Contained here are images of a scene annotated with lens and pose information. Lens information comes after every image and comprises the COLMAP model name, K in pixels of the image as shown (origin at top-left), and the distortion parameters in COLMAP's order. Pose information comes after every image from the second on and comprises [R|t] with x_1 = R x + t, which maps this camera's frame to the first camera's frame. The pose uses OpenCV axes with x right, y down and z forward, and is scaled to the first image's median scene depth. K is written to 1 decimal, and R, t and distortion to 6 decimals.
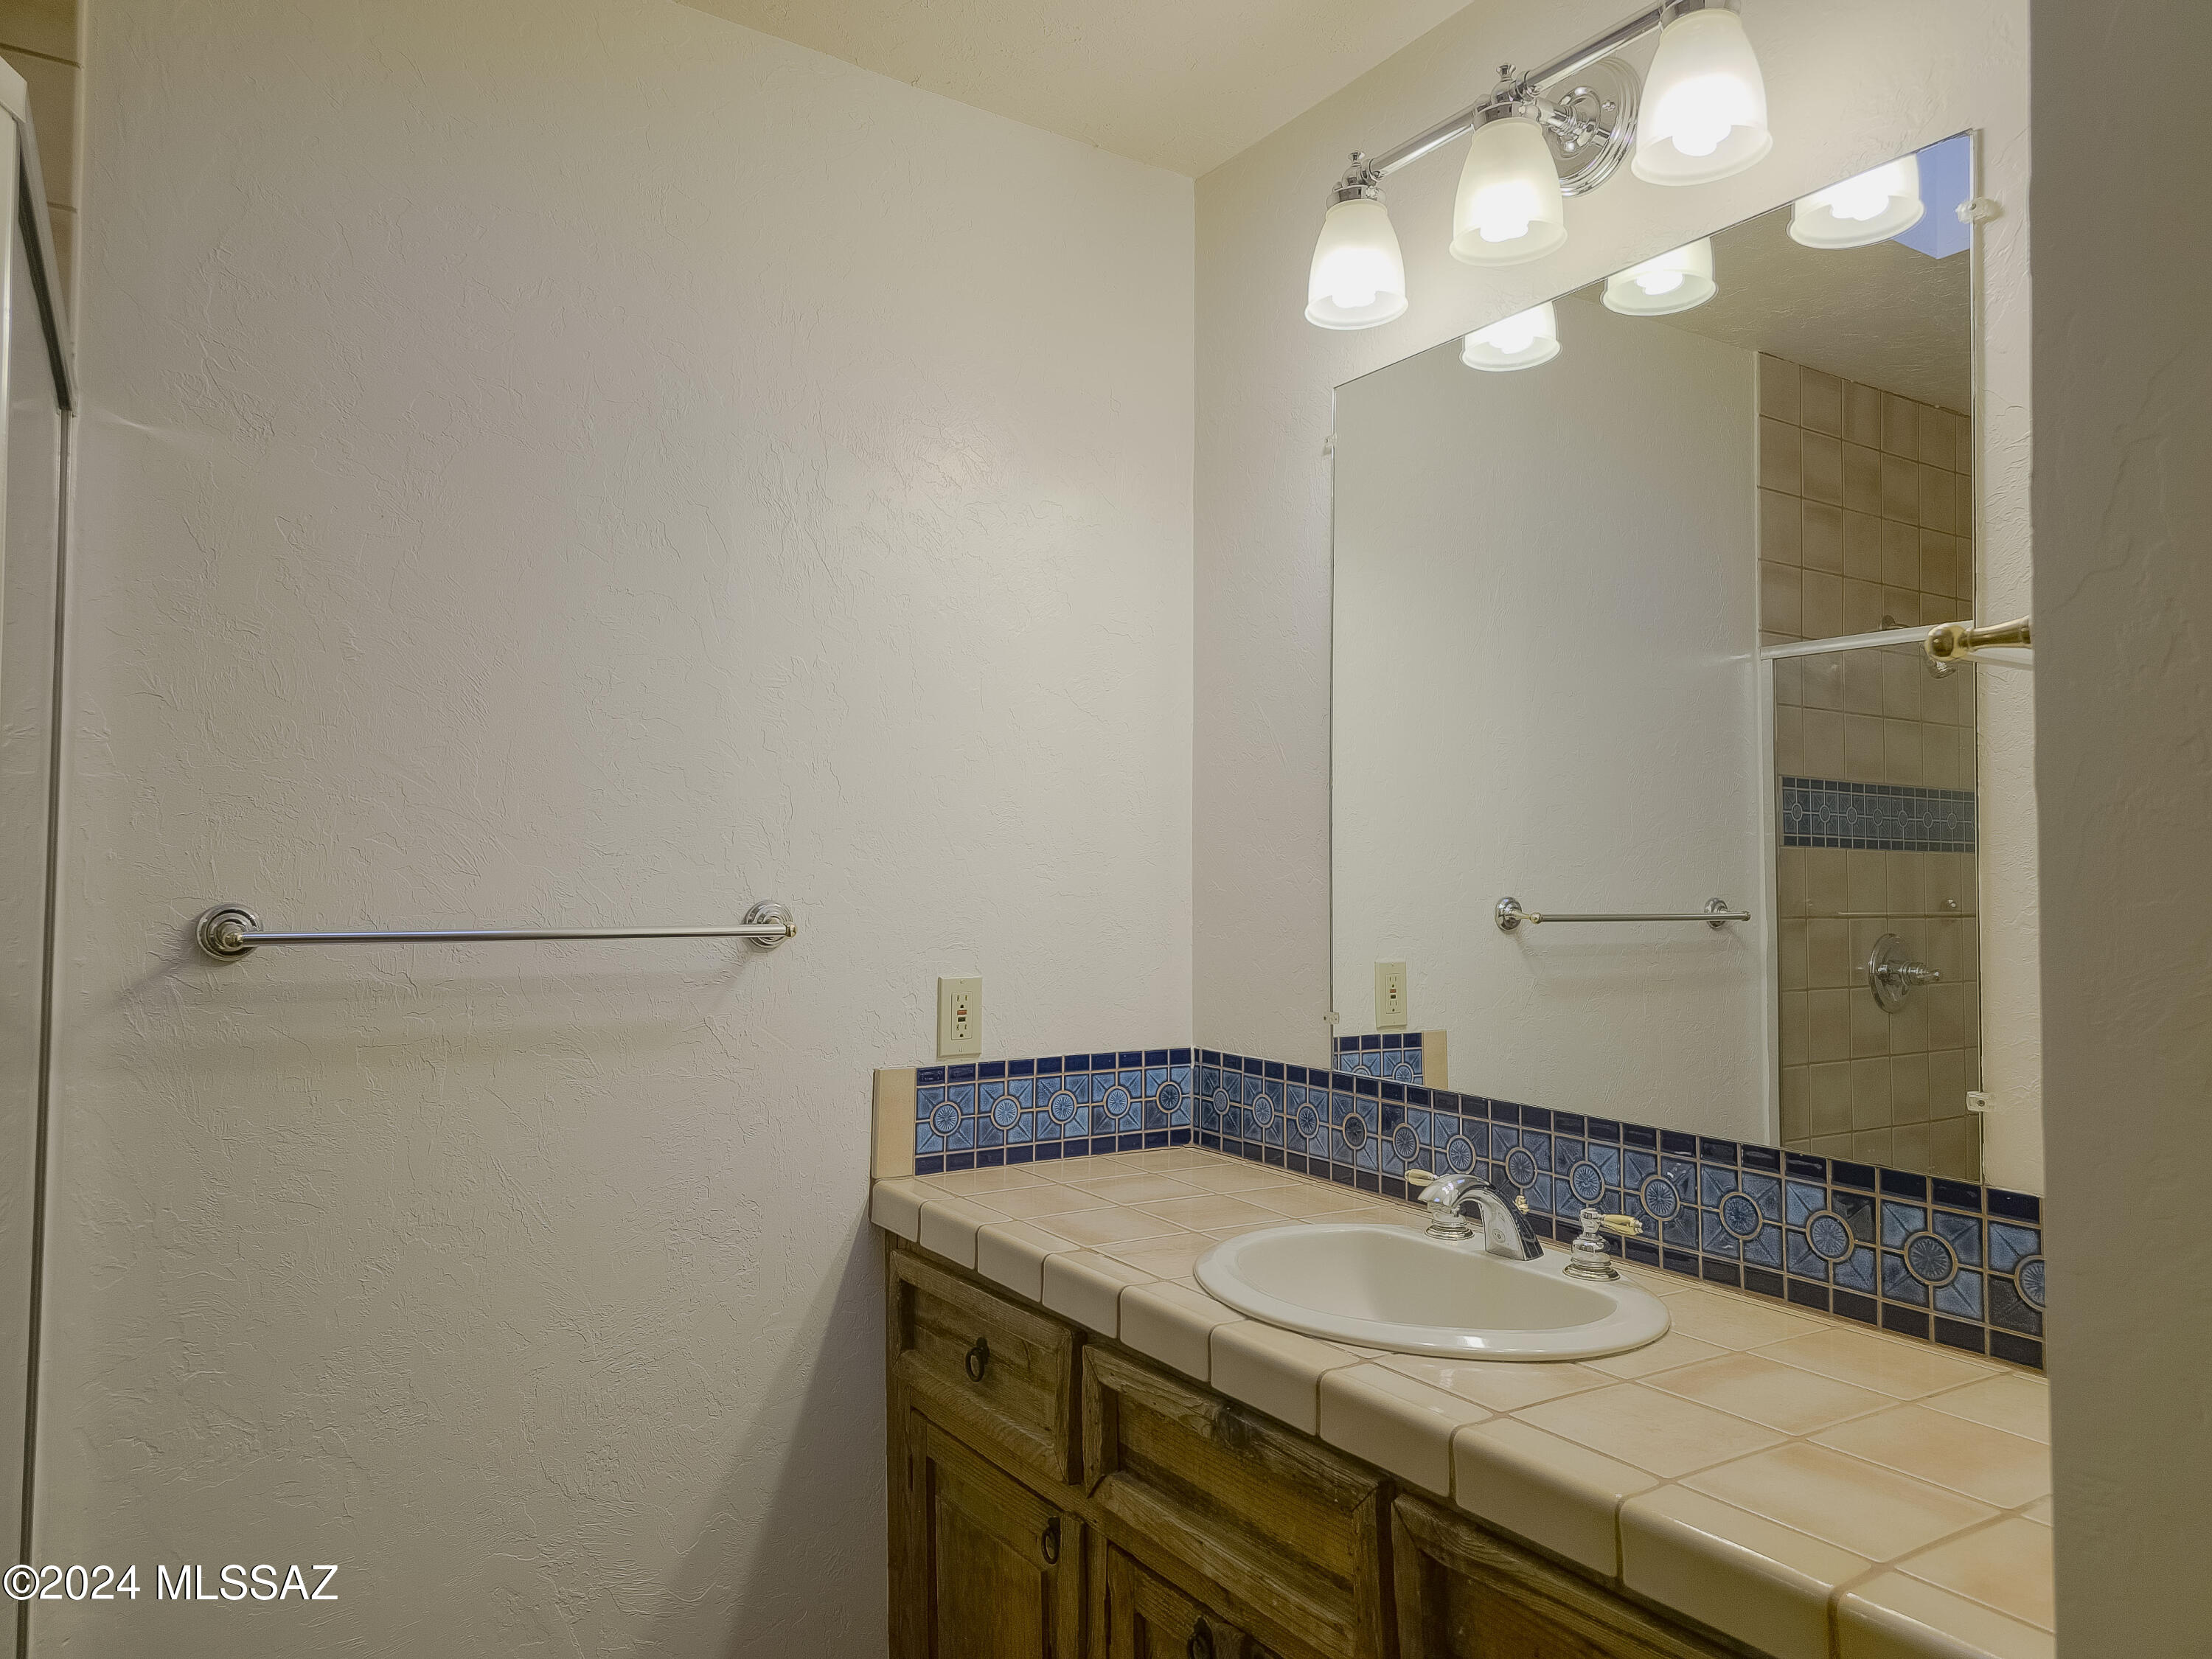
lens RADIAL K [[1453.6, 0, 1110.8], [0, 1453.6, 813.4], [0, 0, 1]] dist [0.005407, -0.001694]
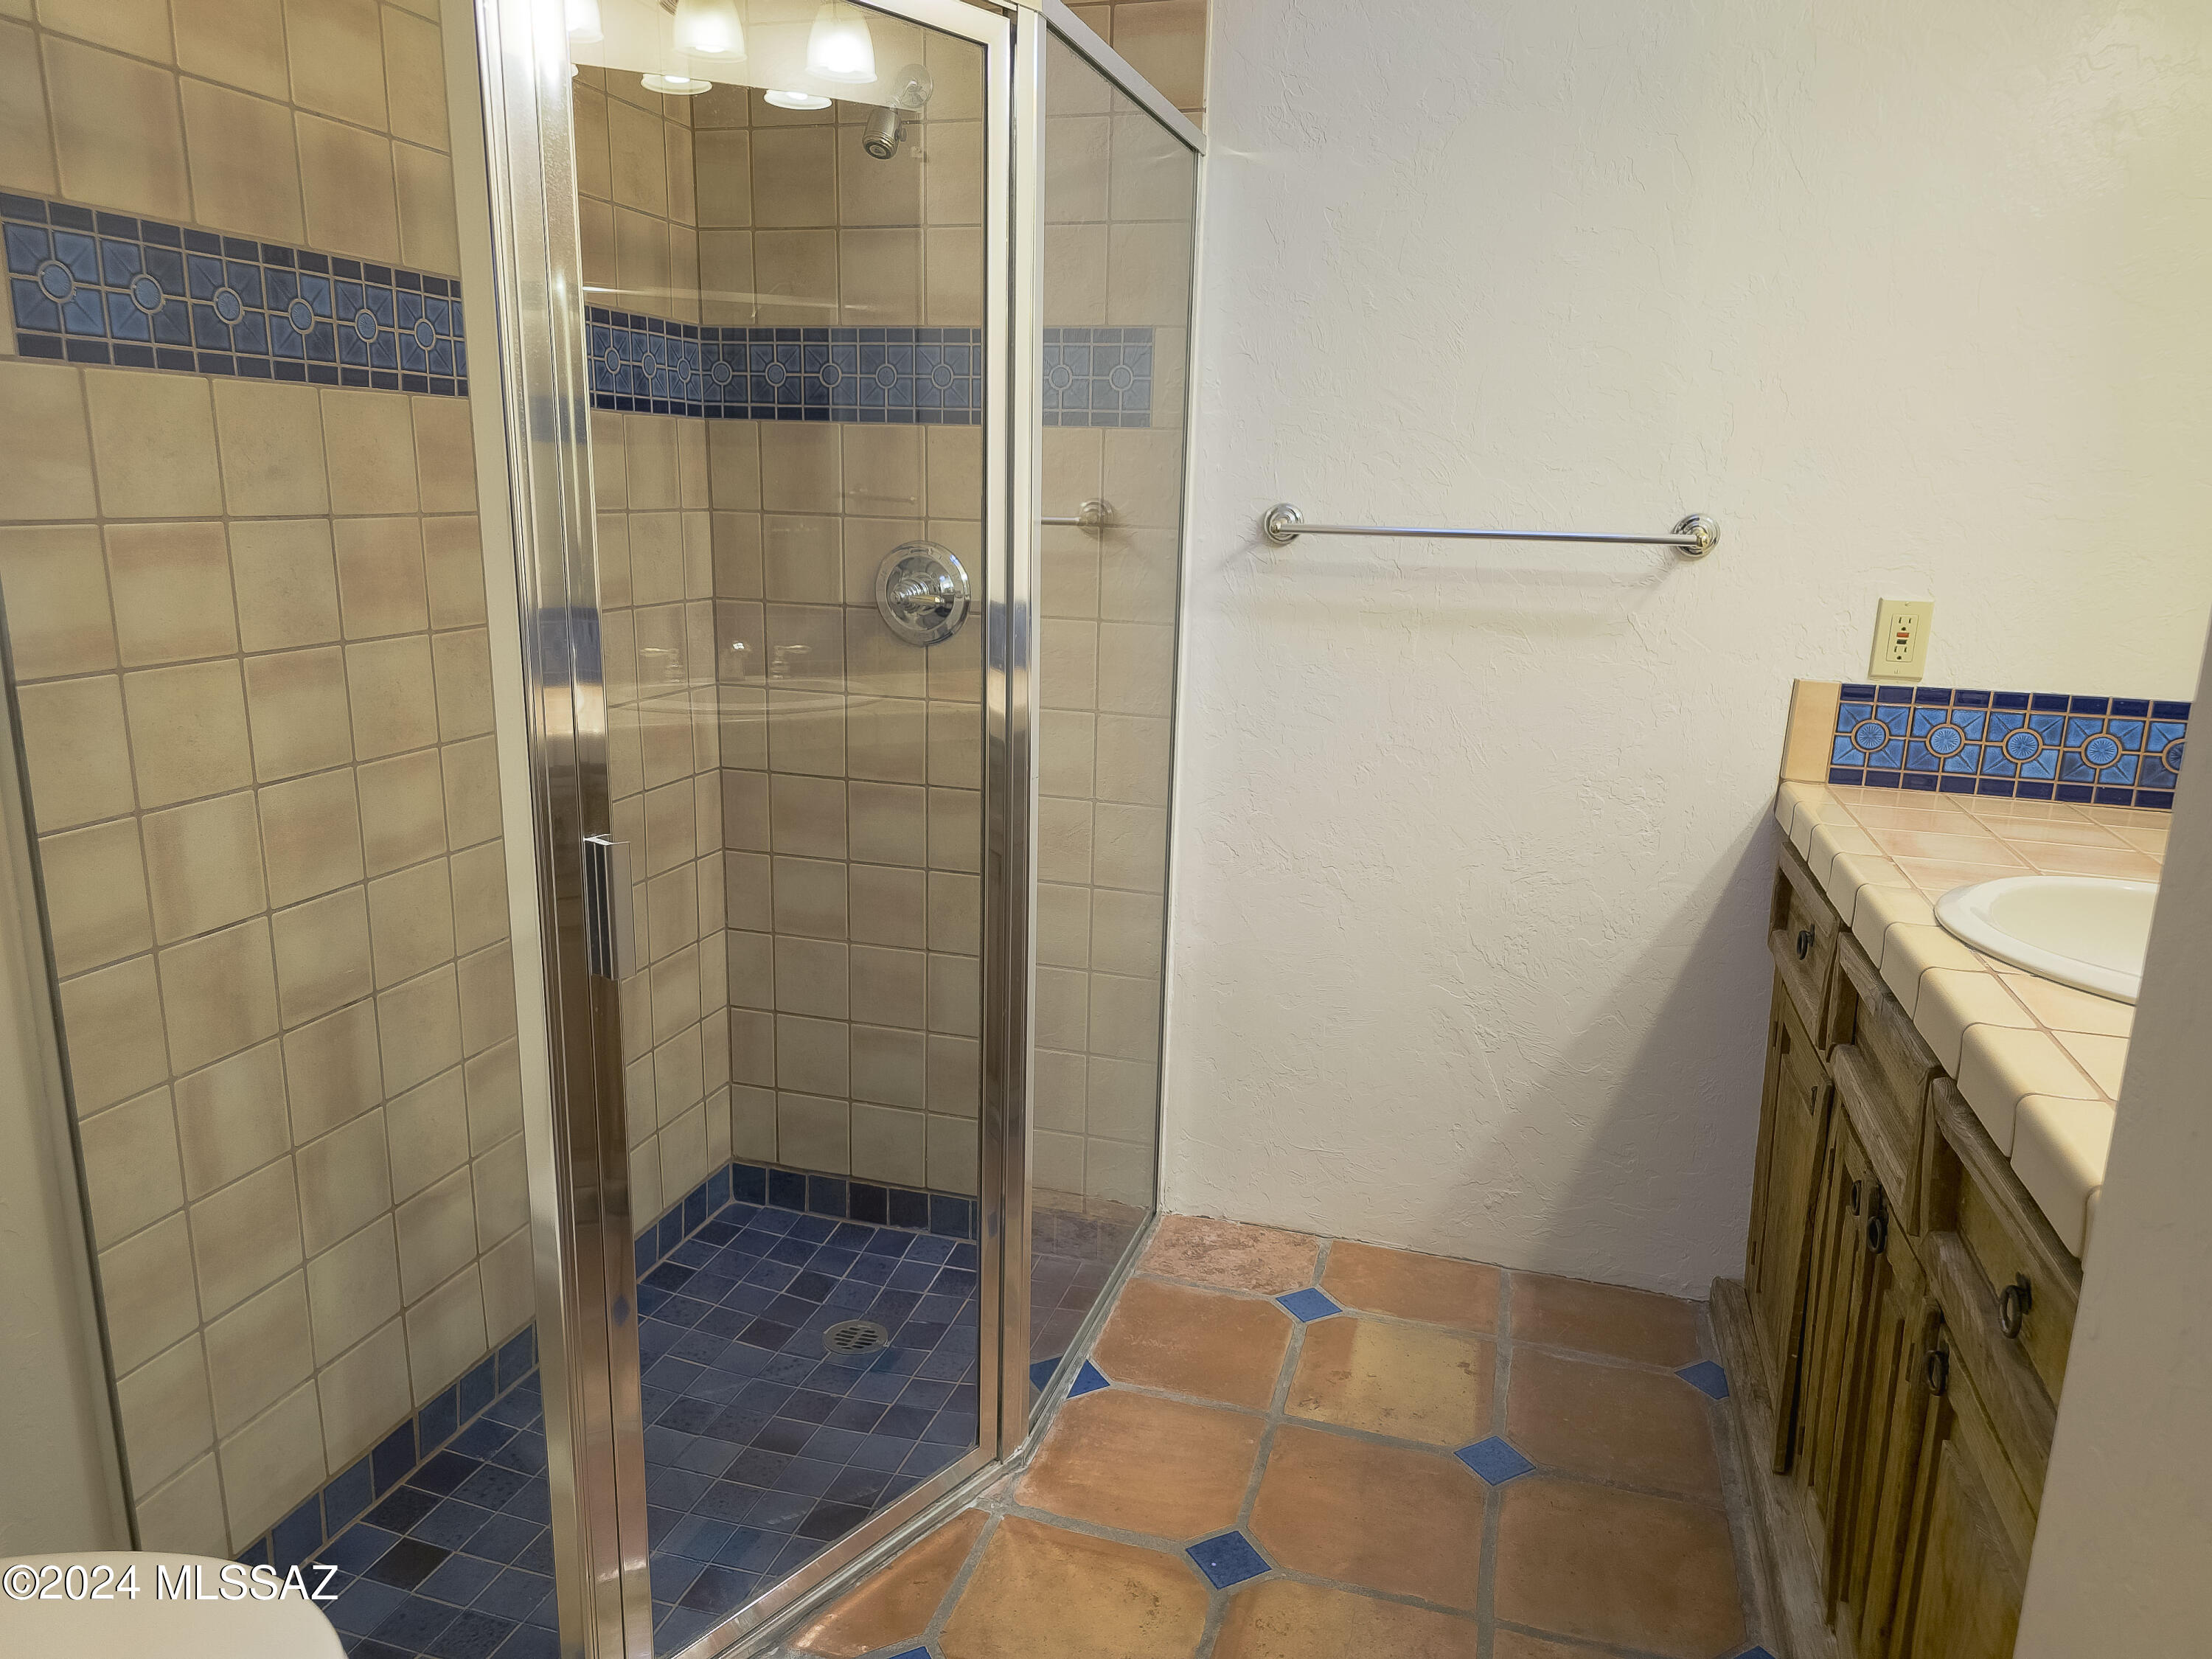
lens RADIAL K [[1453.6, 0, 1099.6], [0, 1453.6, 837.9], [0, 0, 1]] dist [0.005407, -0.001694]
pose [[0.638637, 0.192864, -0.744947, 0.326021], [0.014579, 0.964876, 0.262301, 0.000895], [0.769370, -0.178376, 0.613394, -0.067743]]
